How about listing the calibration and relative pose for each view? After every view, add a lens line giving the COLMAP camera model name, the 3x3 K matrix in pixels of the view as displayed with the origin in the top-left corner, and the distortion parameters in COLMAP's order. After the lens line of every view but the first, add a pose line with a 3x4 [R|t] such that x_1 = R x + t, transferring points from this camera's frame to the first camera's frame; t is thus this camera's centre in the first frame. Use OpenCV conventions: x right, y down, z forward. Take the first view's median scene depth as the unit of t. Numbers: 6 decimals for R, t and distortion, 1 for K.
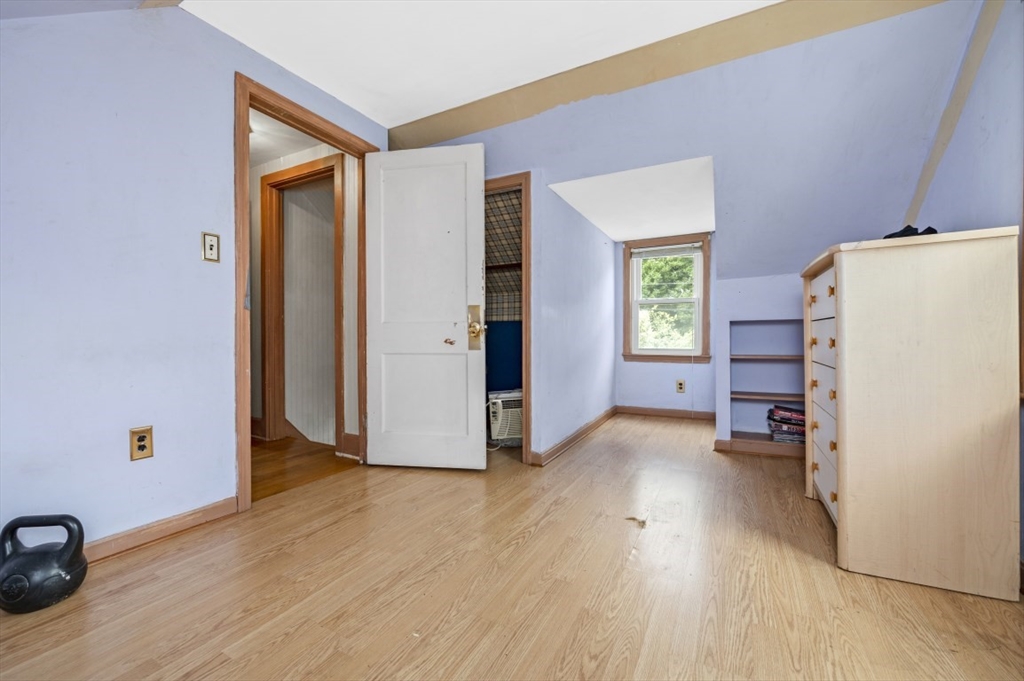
lens RADIAL K [[406.4, 0, 512.2], [0, 406.4, 334.6], [0, 0, 1]] dist [-0.006058, 0.000152]
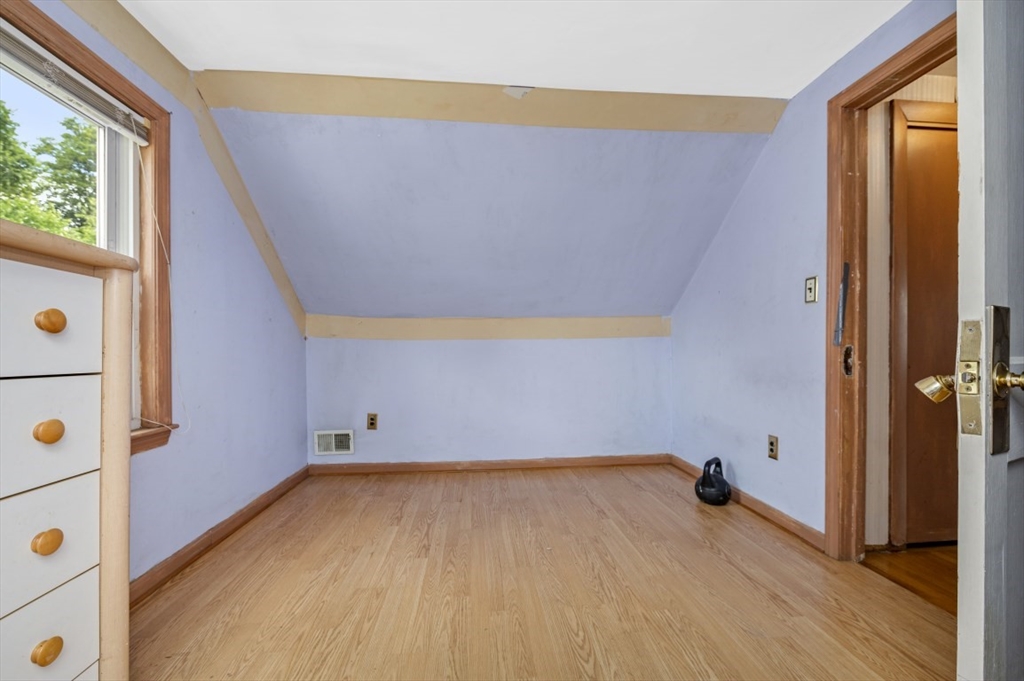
lens RADIAL K [[406.4, 0, 510.2], [0, 406.4, 351.1], [0, 0, 1]] dist [-0.006058, 0.000152]
pose [[-0.835287, 0.006181, -0.549779, 0.599532], [0.008551, 0.999962, -0.001749, -0.066255], [0.549747, -0.006163, -0.835308, 1.682924]]
